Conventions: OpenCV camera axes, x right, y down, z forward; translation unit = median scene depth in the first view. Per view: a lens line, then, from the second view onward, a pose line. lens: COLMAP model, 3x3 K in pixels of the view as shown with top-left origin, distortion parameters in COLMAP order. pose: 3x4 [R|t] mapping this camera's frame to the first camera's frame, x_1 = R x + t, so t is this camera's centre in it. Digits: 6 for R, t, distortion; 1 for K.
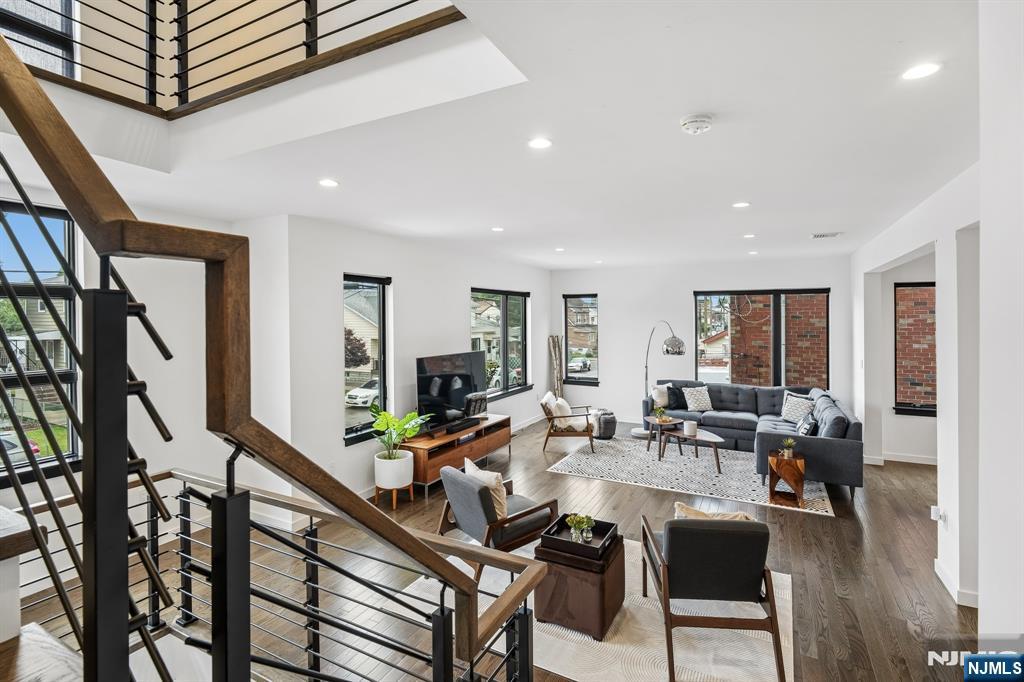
lens RADIAL K [[483.5, 0, 509.1], [0, 483.5, 313.8], [0, 0, 1]] dist [-0.000024, -0.000442]
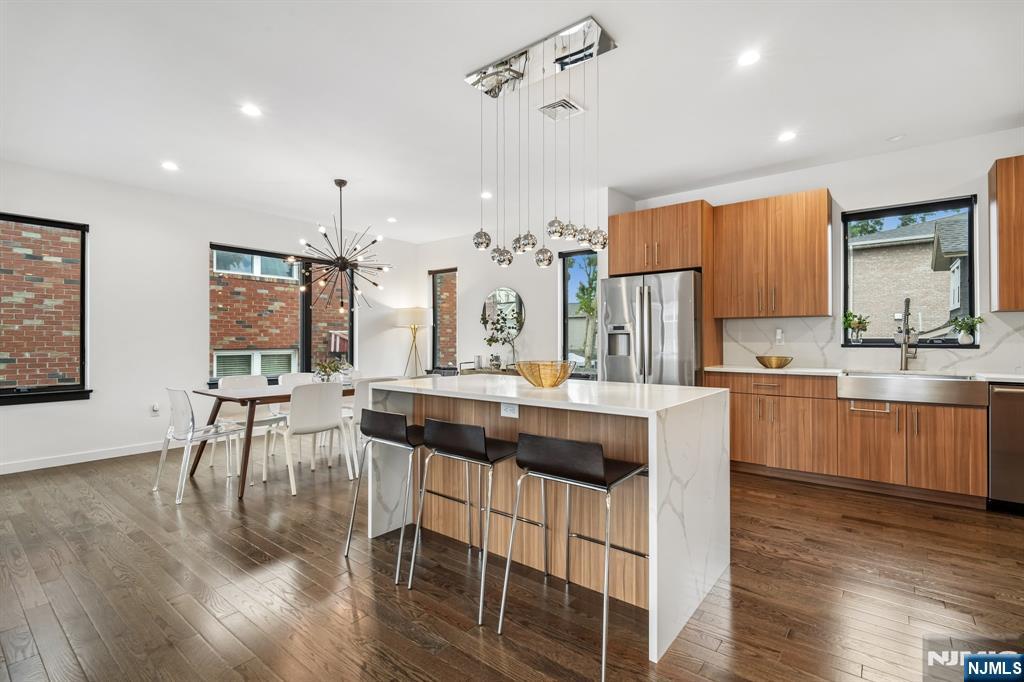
lens RADIAL K [[473.6, 0, 511.7], [0, 473.6, 338.1], [0, 0, 1]] dist [-0.000089, -0.000224]
pose [[0.185117, 0.009425, 0.982671, 0.254758], [-0.007423, 0.999939, -0.008192, 0.098943], [-0.982689, -0.005778, 0.185175, 0.146731]]
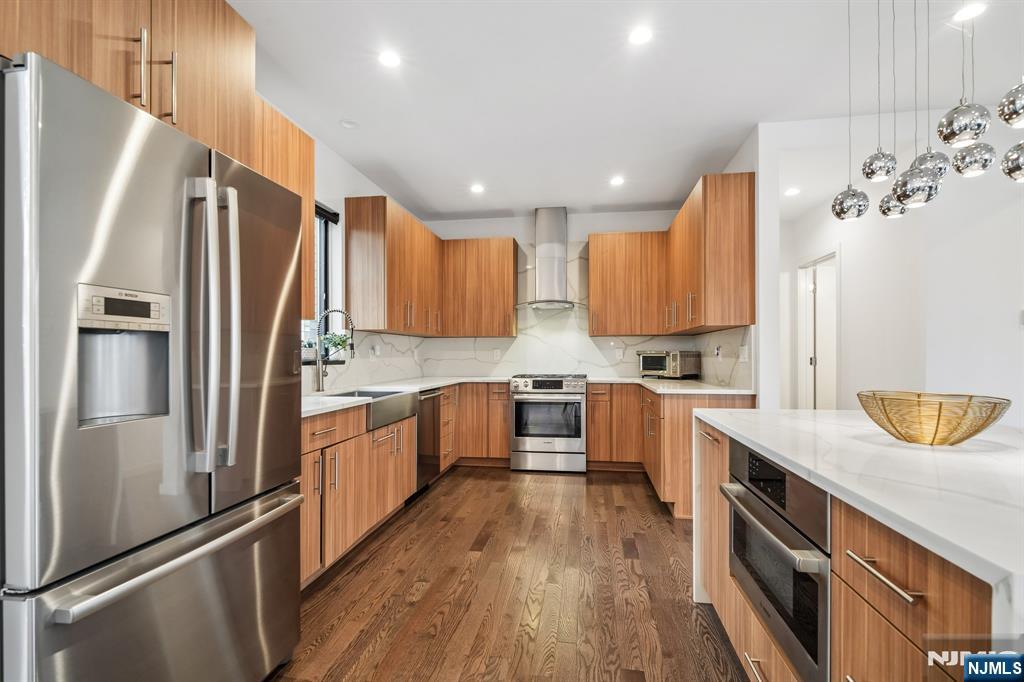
lens RADIAL K [[483.3, 0, 514.4], [0, 483.3, 355.3], [0, 0, 1]] dist [0.000961, 0.000094]
pose [[-0.942479, 0.009358, -0.334135, 0.839658], [0.011612, 0.999921, -0.004748, 0.097064], [0.334064, -0.008354, -0.942513, 0.316324]]
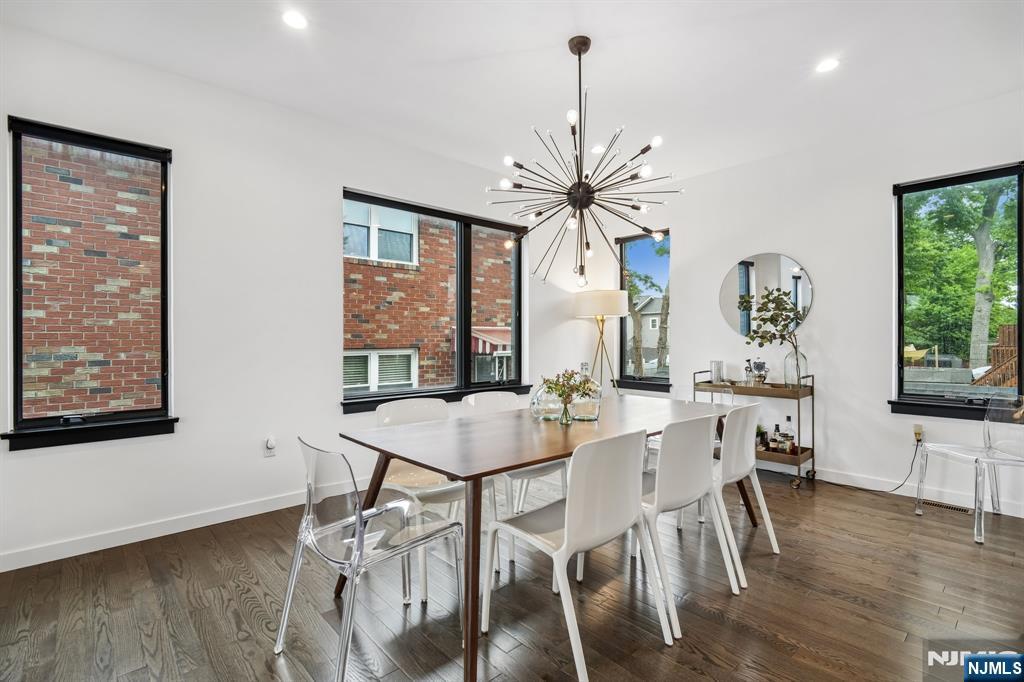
lens RADIAL K [[475.9, 0, 512.0], [0, 475.9, 341.0], [0, 0, 1]] dist [0.001015, -0.000357]
pose [[0.337228, -0.000799, 0.941423, 0.499694], [-0.006567, 0.999973, 0.003201, 0.100833], [-0.941400, -0.007262, 0.337214, 0.426890]]
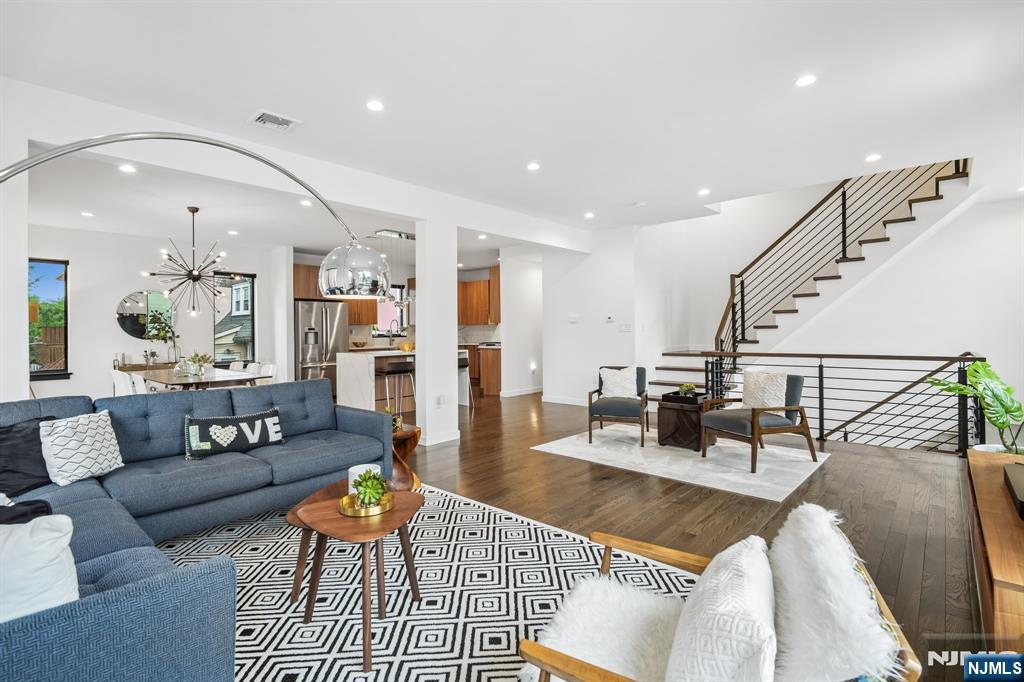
lens RADIAL K [[487.9, 0, 512.8], [0, 487.9, 325.1], [0, 0, 1]] dist [-0.003474, -0.001298]
pose [[-0.968427, 0.017829, 0.248659, 0.133141], [0.013212, 0.999708, -0.020225, 0.099777], [-0.248947, -0.016301, -0.968380, 1.155813]]
